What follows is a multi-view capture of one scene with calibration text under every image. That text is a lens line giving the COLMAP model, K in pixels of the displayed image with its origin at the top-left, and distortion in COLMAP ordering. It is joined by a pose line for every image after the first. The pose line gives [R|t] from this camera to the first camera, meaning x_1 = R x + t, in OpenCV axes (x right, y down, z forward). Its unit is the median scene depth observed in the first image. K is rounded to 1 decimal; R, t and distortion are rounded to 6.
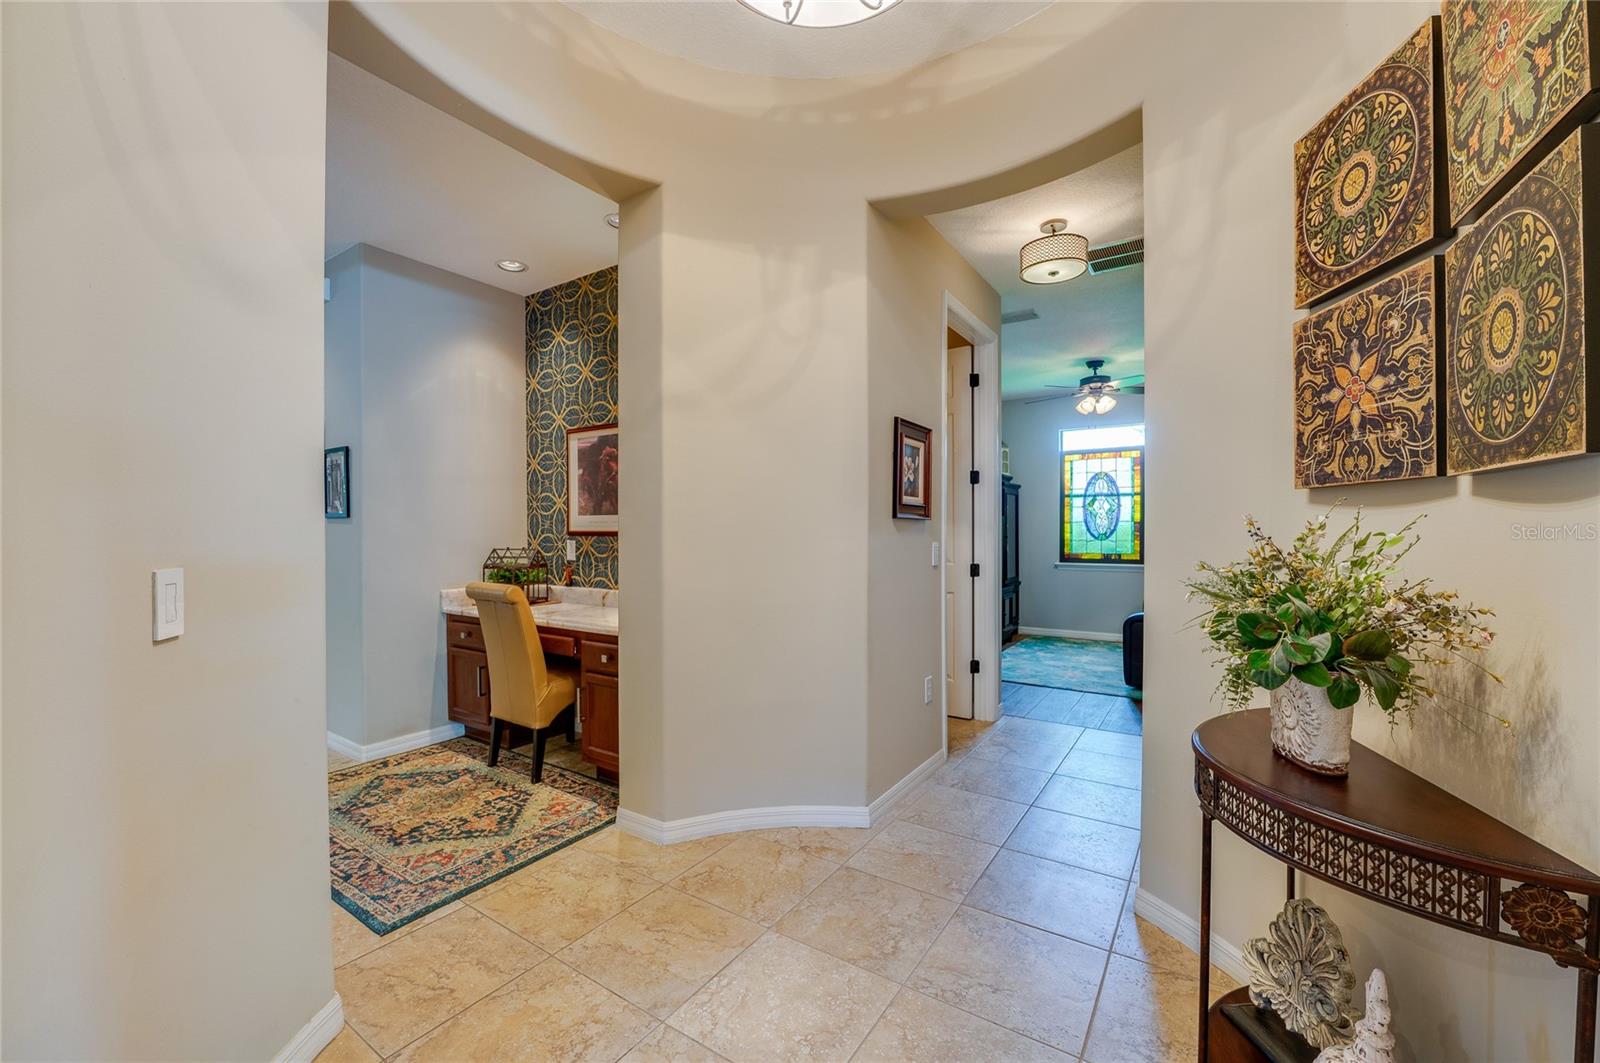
lens RADIAL K [[655.0, 0, 795.1], [0, 655.0, 535.9], [0, 0, 1]] dist [-0.015431, 0.001161]
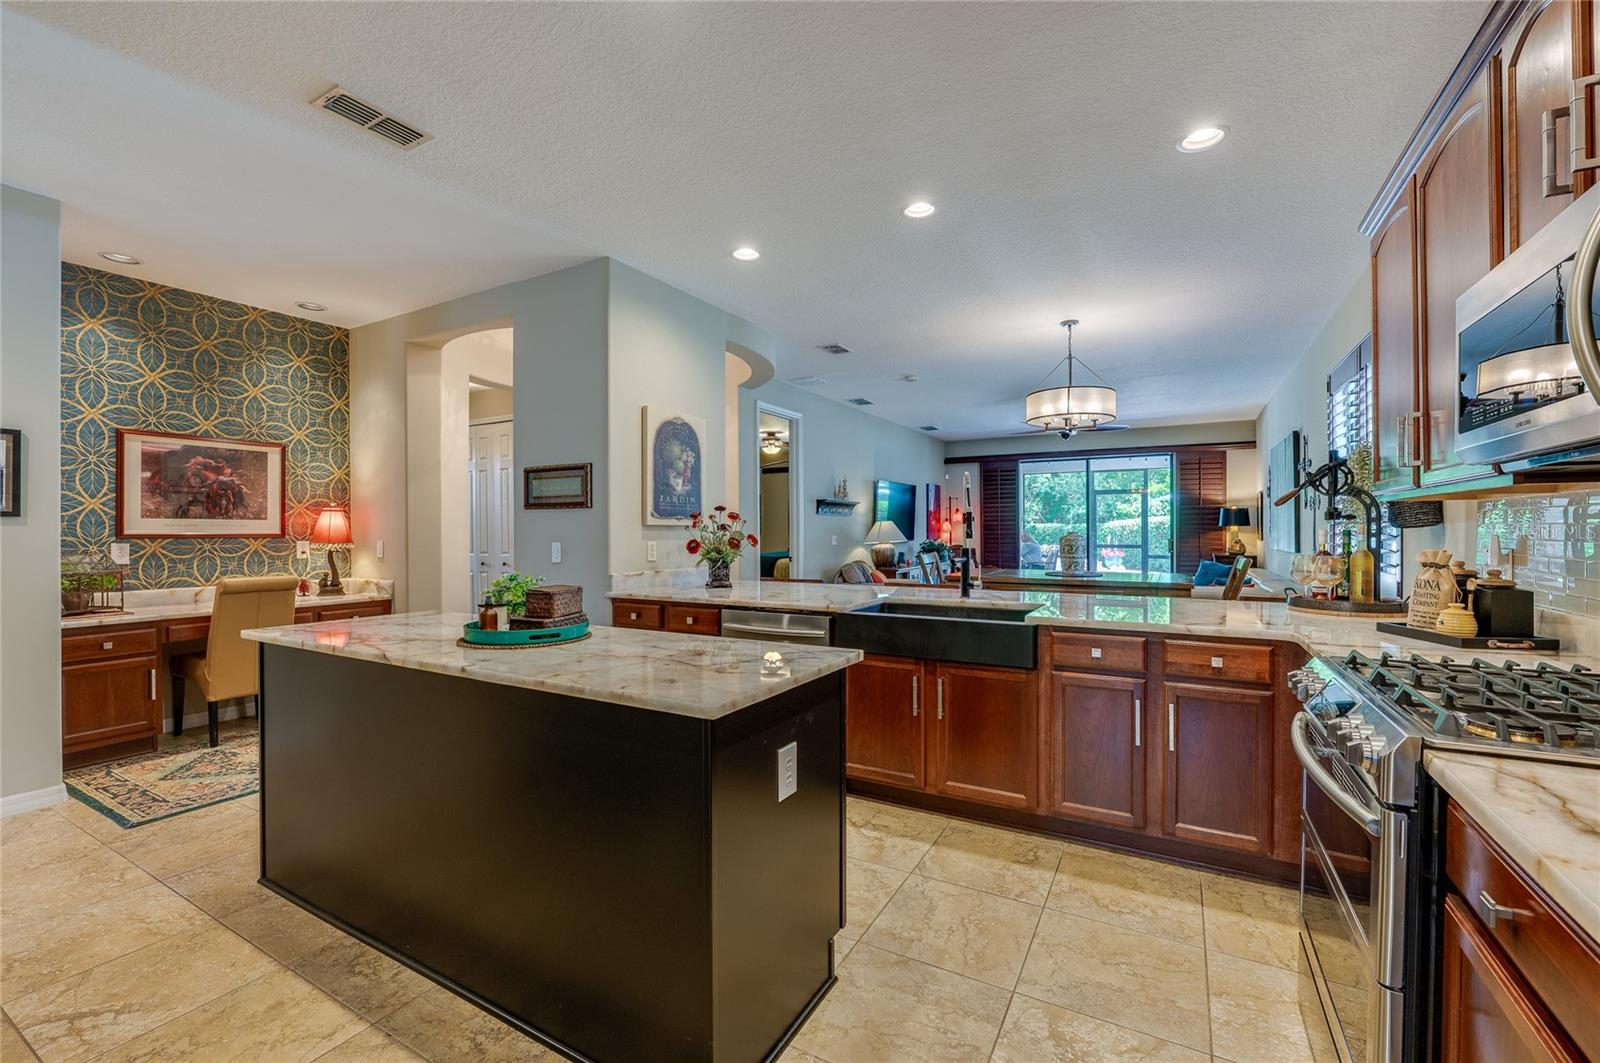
lens RADIAL K [[655.0, 0, 803.2], [0, 655.0, 531.4], [0, 0, 1]] dist [-0.015431, 0.001161]
pose [[-0.076649, 0.000129, 0.997058, -1.367864], [0.014187, 0.999899, 0.000961, 0.002204], [-0.996957, 0.014219, -0.076643, 0.071998]]
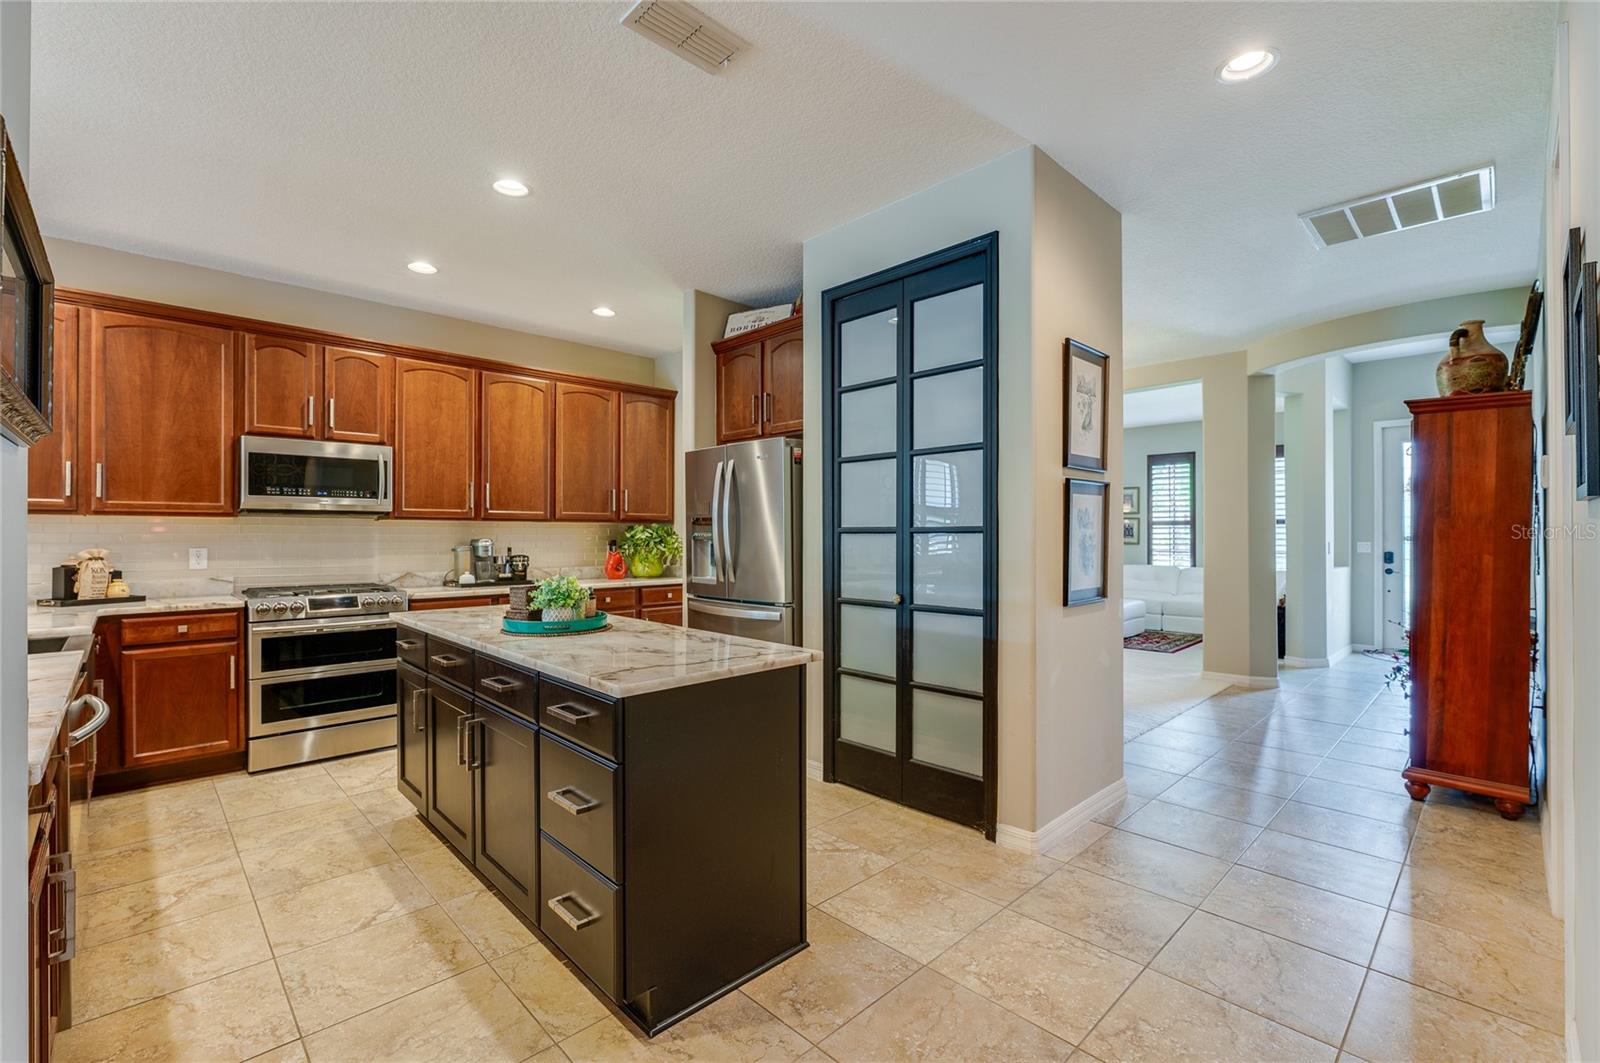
lens RADIAL K [[685.8, 0, 790.1], [0, 685.8, 537.3], [0, 0, 1]] dist [-0.013760, 0.002441]
pose [[-0.228627, 0.006439, -0.973493, -0.274025], [-0.007970, 0.999932, 0.008485, -0.007368], [0.973482, 0.009699, -0.228560, 0.600116]]
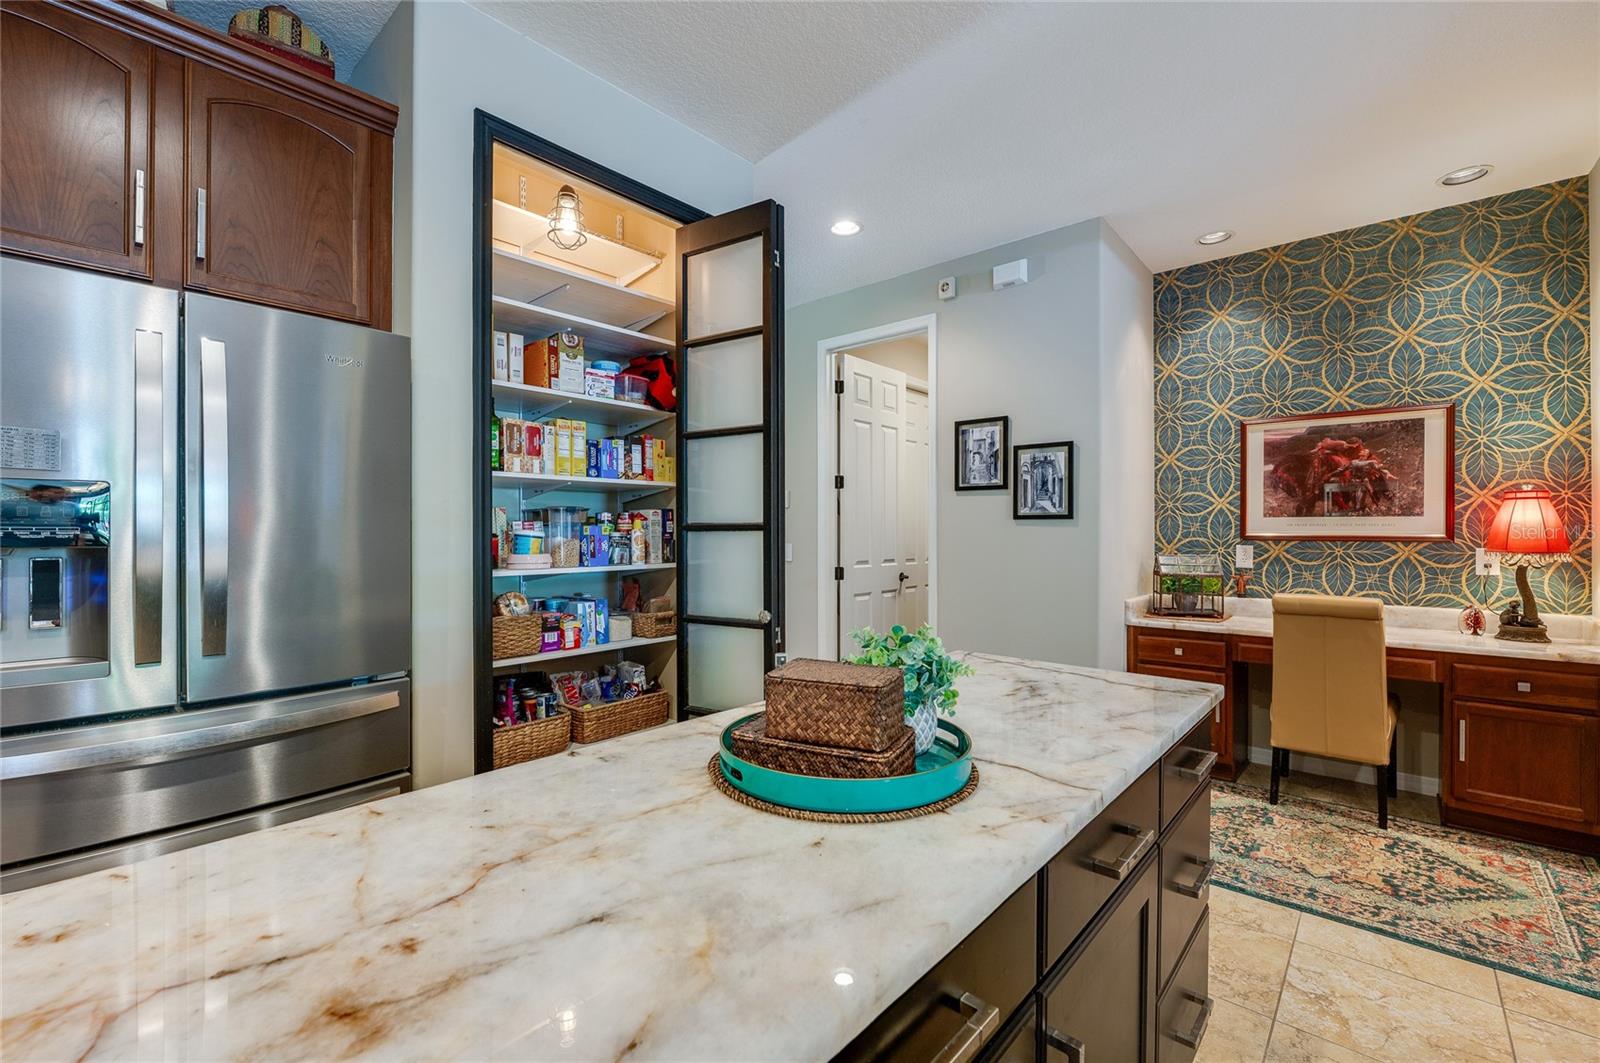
lens RADIAL K [[685.8, 0, 795.3], [0, 685.8, 533.8], [0, 0, 1]] dist [-0.013760, 0.002441]
pose [[0.989711, 0.002607, -0.143058, -0.814487], [-0.003835, 0.999958, -0.008312, 0.001103], [0.143031, 0.008775, 0.989679, 0.000568]]
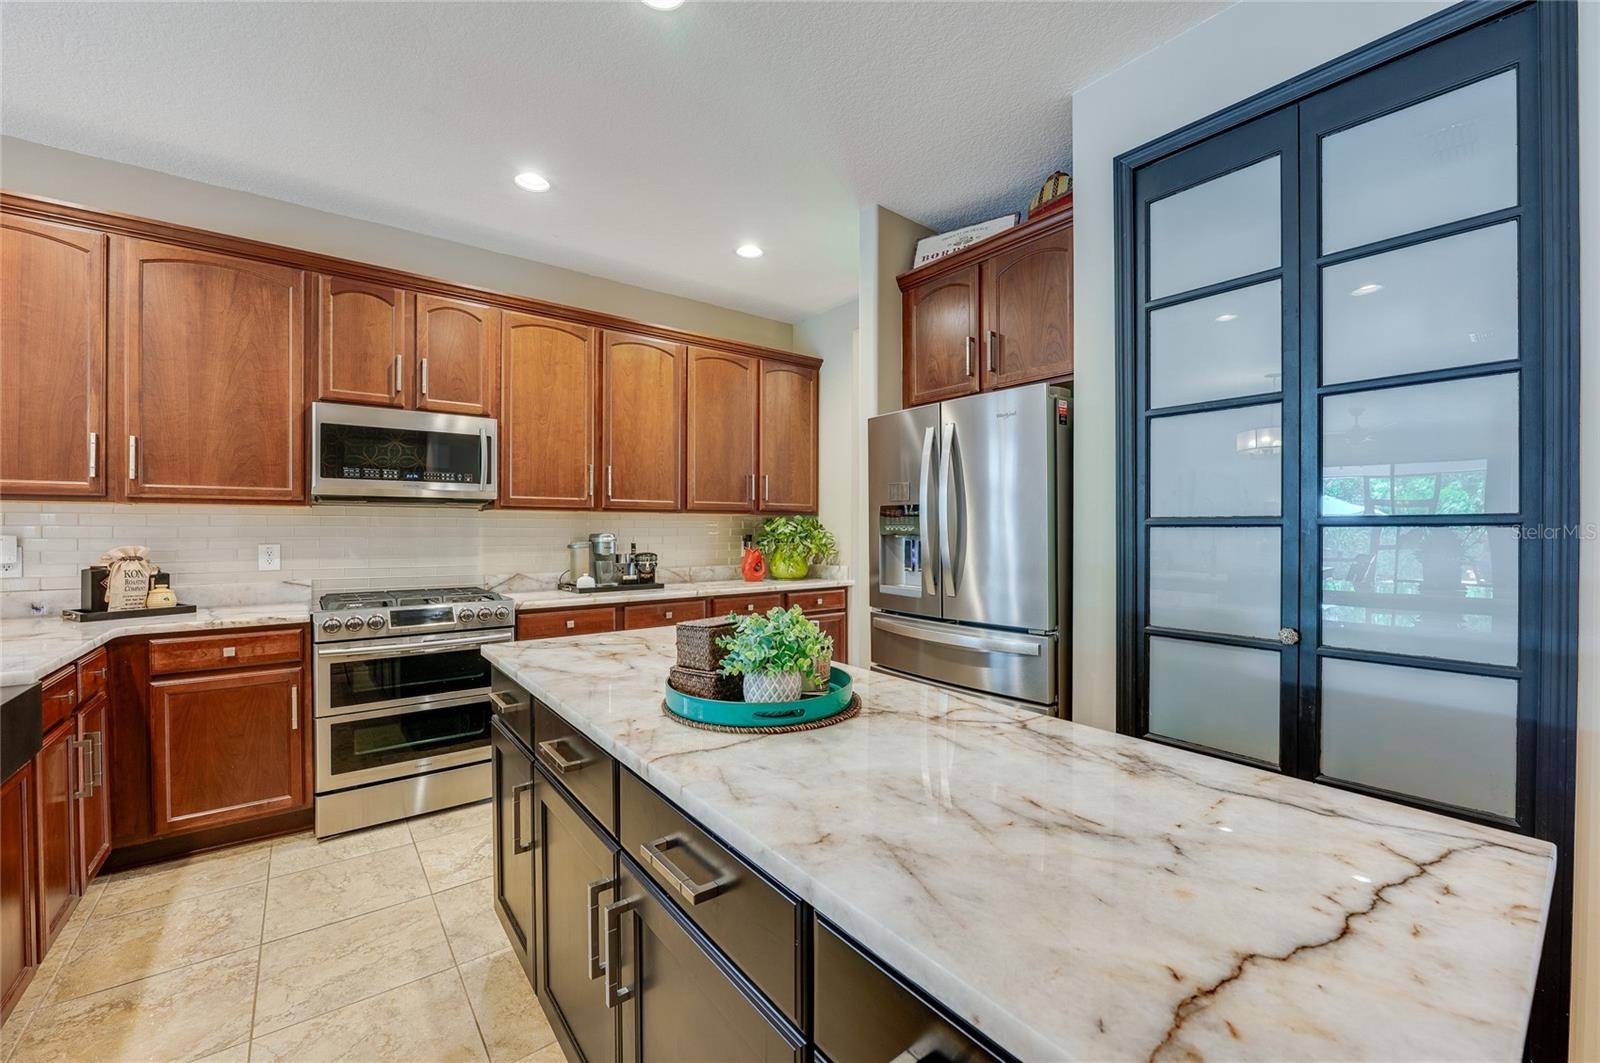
lens RADIAL K [[636.3, 0, 806.5], [0, 636.3, 535.3], [0, 0, 1]] dist [-0.017249, 0.000822]
pose [[-0.319469, 0.012186, -0.947518, -0.542022], [-0.008468, 0.999841, 0.015714, -0.004185], [0.947559, 0.013044, -0.319315, 0.372216]]
